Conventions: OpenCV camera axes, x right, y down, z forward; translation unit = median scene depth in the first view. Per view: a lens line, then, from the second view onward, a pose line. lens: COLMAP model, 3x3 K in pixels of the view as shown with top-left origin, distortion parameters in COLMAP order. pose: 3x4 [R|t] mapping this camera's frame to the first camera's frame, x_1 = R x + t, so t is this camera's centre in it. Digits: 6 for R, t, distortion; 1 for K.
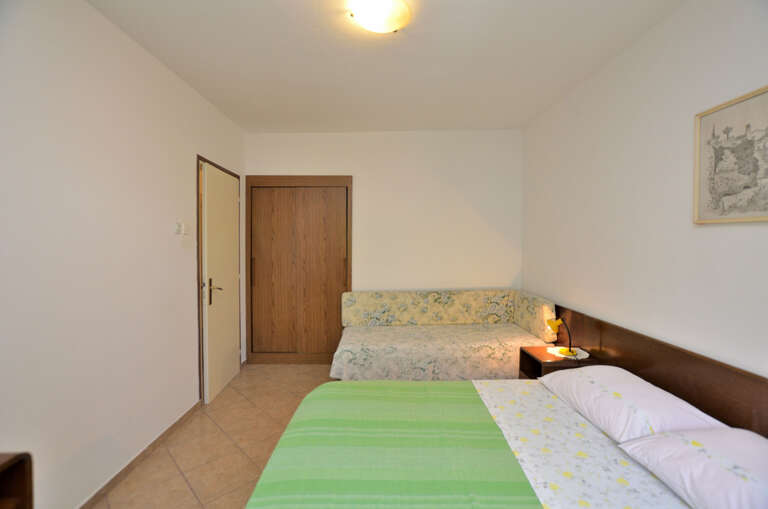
lens RADIAL K [[345.6, 0, 382.8], [0, 345.6, 239.9], [0, 0, 1]] dist [-0.020592, 0.003624]
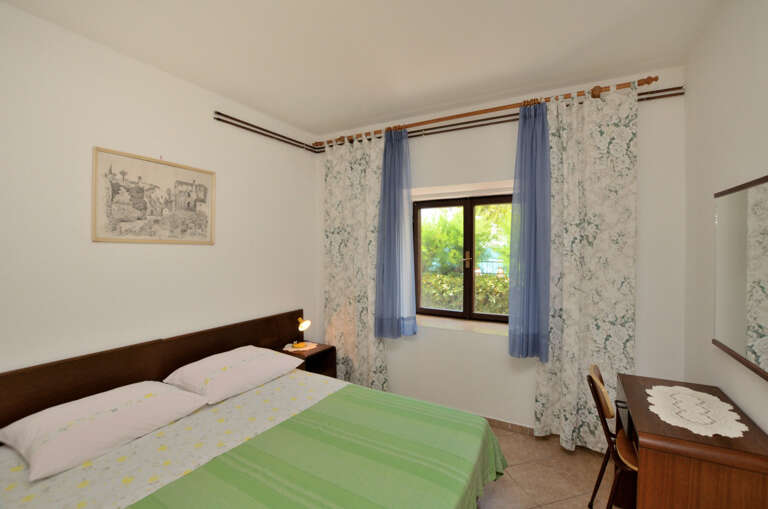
lens RADIAL K [[345.6, 0, 386.4], [0, 345.6, 253.3], [0, 0, 1]] dist [-0.020592, 0.003624]
pose [[-0.878639, -0.007141, 0.477433, -0.556940], [-0.001675, 0.999928, 0.011872, -0.024157], [-0.477483, 0.009631, -0.878588, 1.721801]]
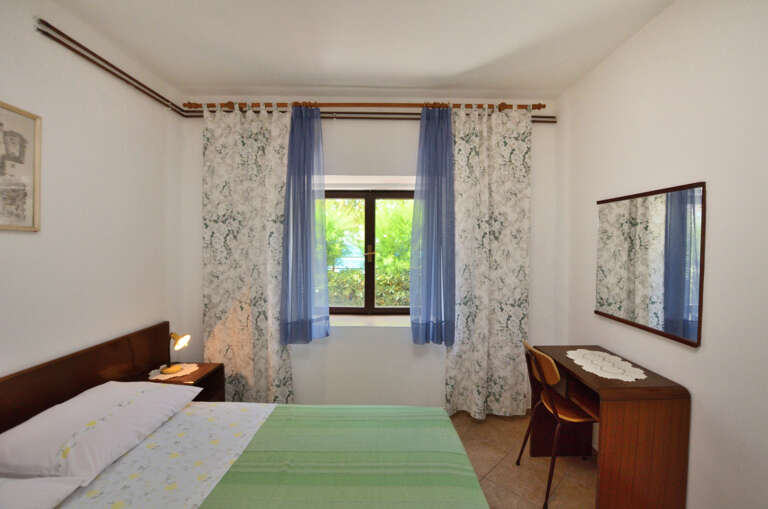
lens RADIAL K [[345.6, 0, 387.6], [0, 345.6, 253.2], [0, 0, 1]] dist [-0.020592, 0.003624]
pose [[-0.999753, -0.004928, -0.021658, -0.048371], [-0.005358, 0.999789, 0.019823, -0.005878], [0.021556, 0.019934, -0.999569, 1.710801]]
